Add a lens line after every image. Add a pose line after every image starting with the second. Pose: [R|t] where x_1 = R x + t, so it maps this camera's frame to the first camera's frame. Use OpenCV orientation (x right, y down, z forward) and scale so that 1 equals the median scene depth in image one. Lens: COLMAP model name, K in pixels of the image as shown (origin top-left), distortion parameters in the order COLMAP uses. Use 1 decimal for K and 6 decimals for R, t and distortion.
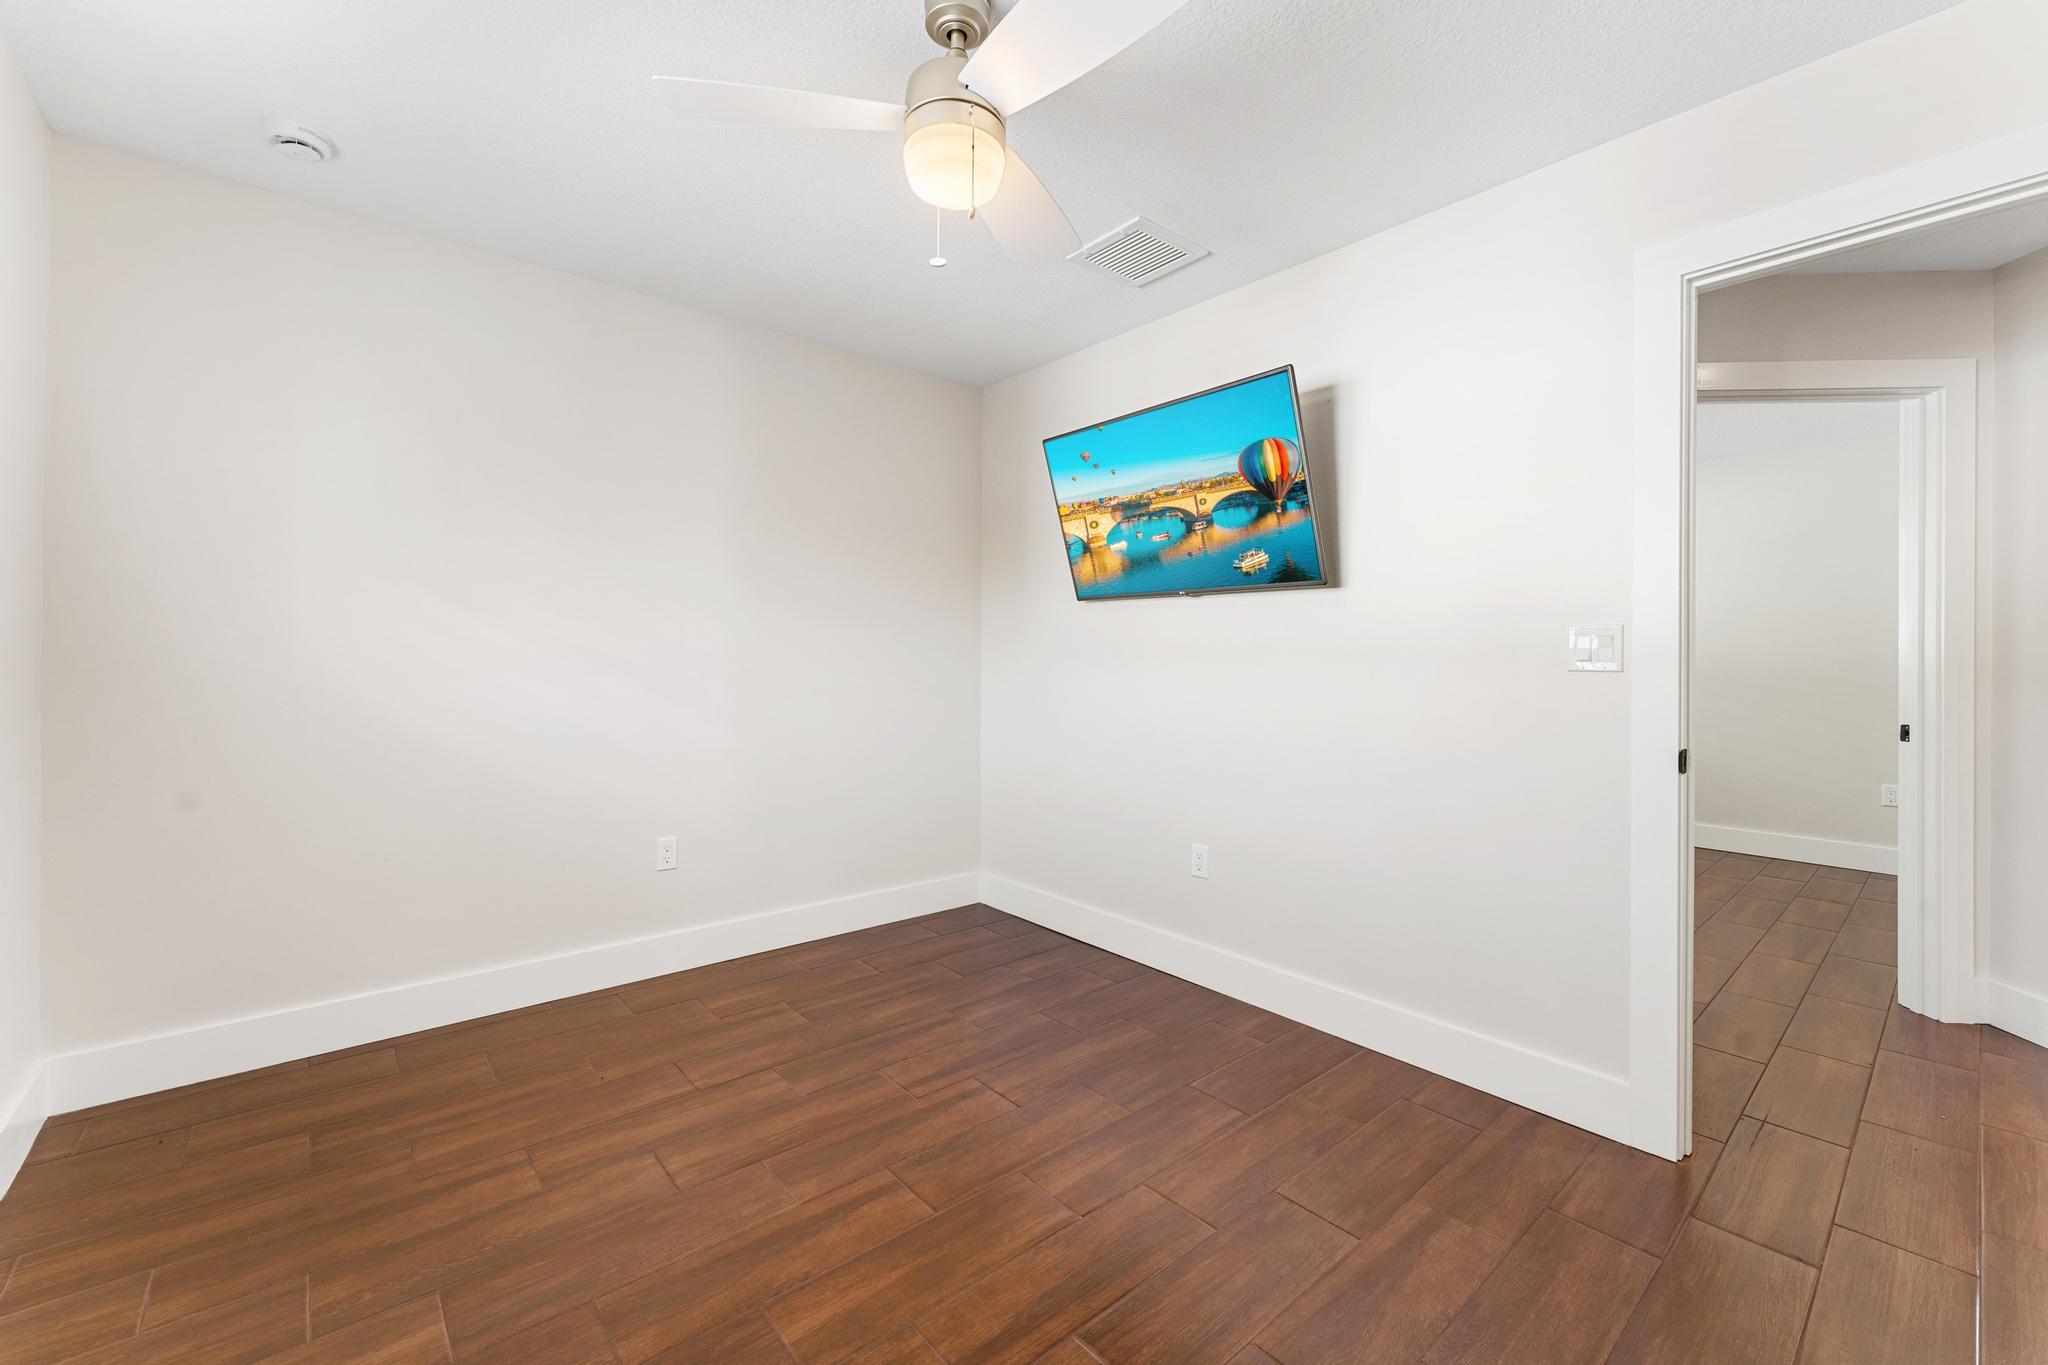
lens RADIAL K [[829.8, 0, 1022.7], [0, 829.8, 677.8], [0, 0, 1]] dist [-0.001656, -0.000473]
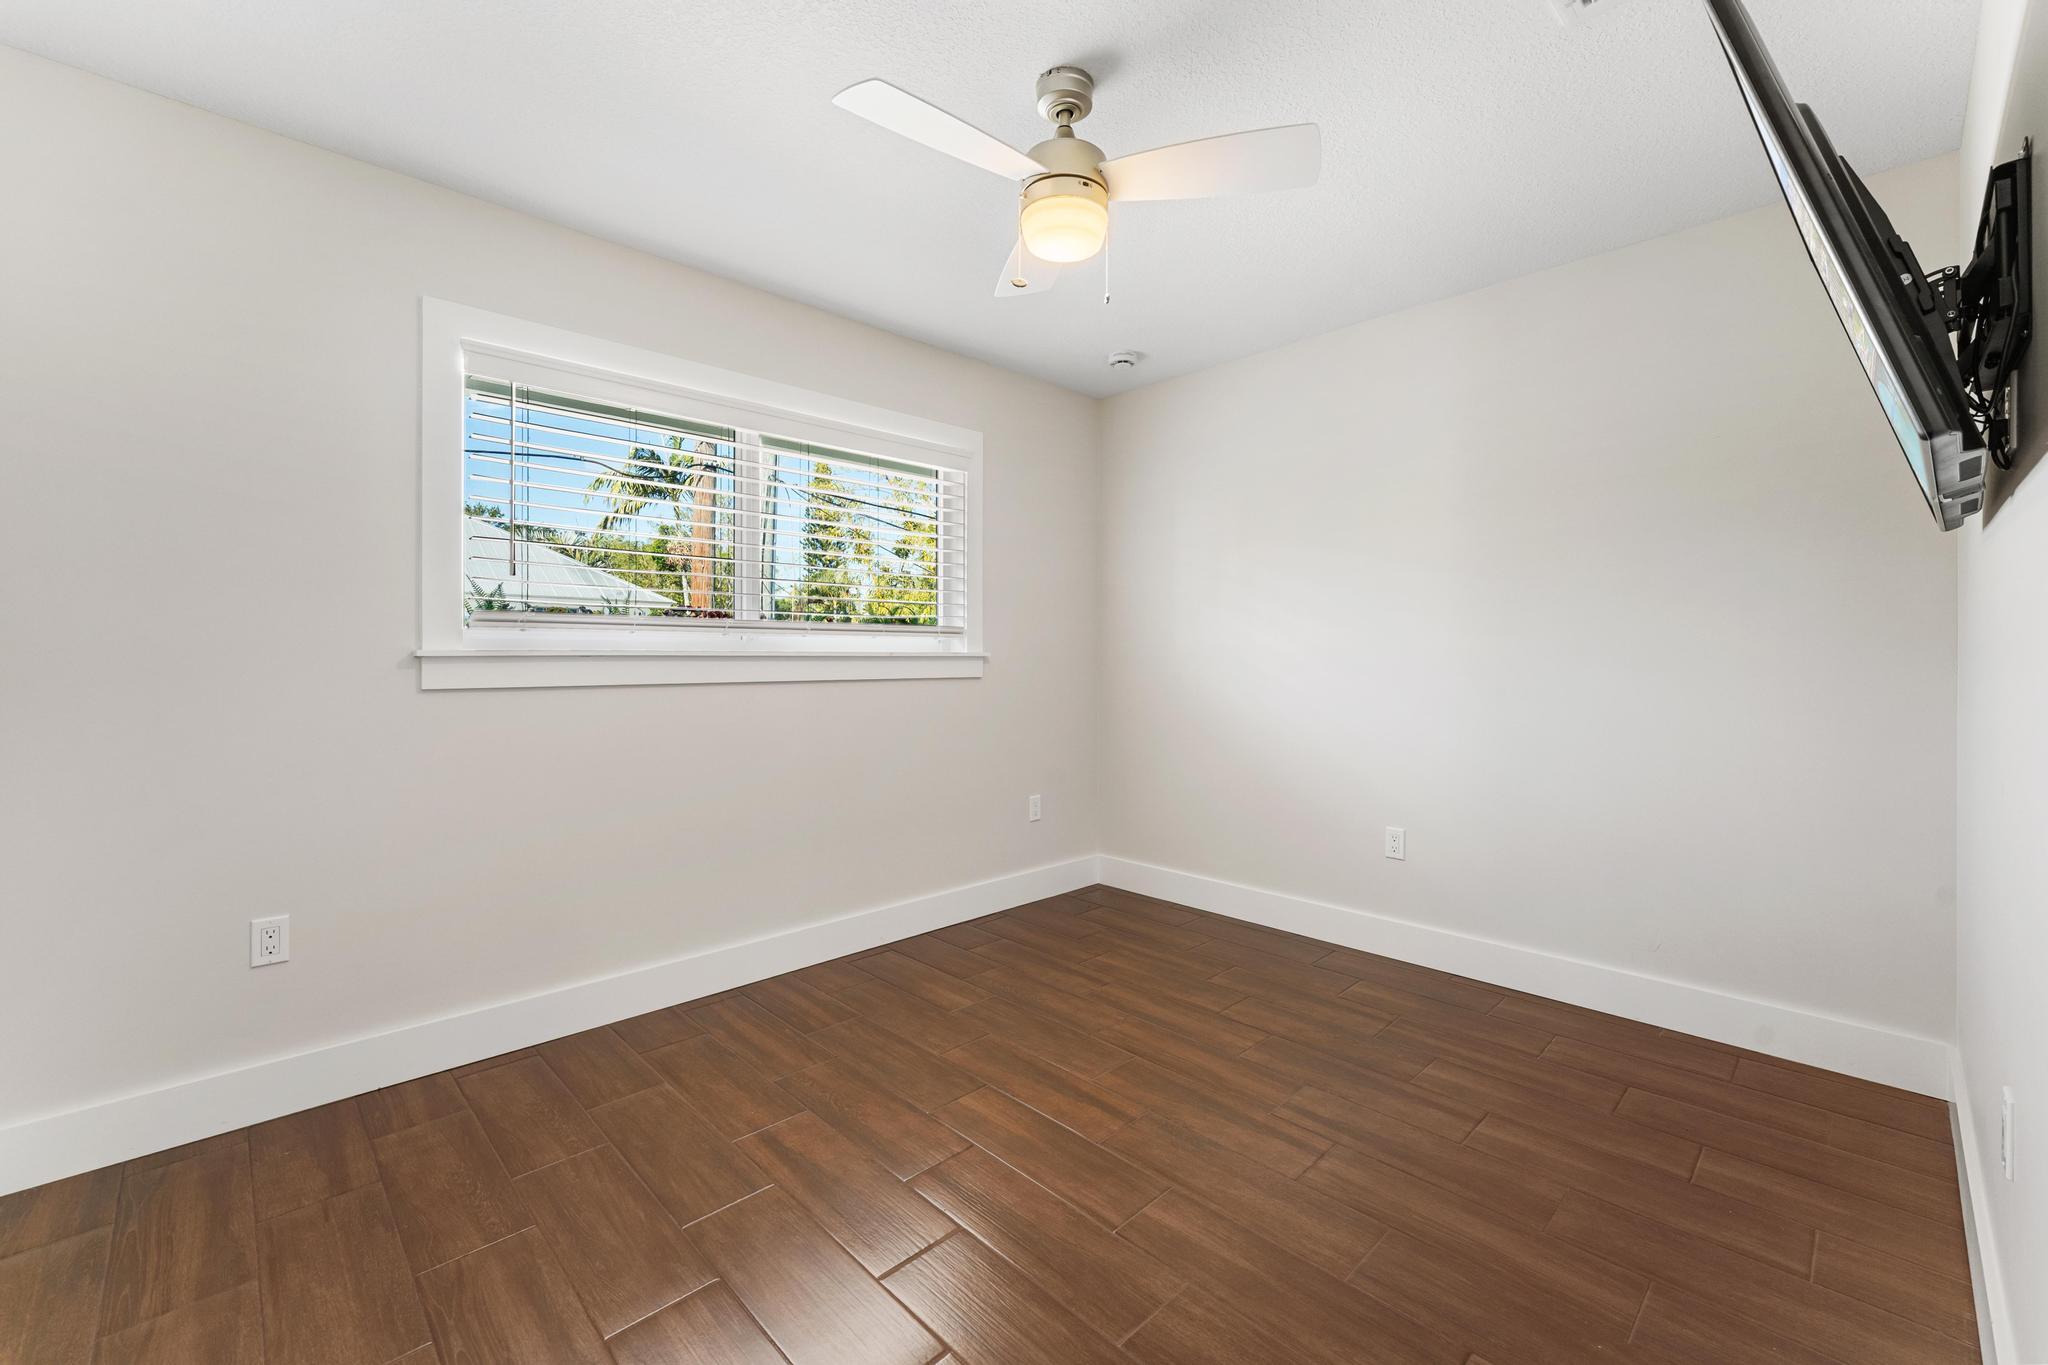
lens RADIAL K [[829.8, 0, 1022.7], [0, 829.8, 677.8], [0, 0, 1]] dist [-0.001656, -0.000473]
pose [[0.057216, 0.015520, -0.998241, 0.774587], [-0.018002, 0.999733, 0.014511, -0.000825], [0.998199, 0.017140, 0.057480, 0.635056]]
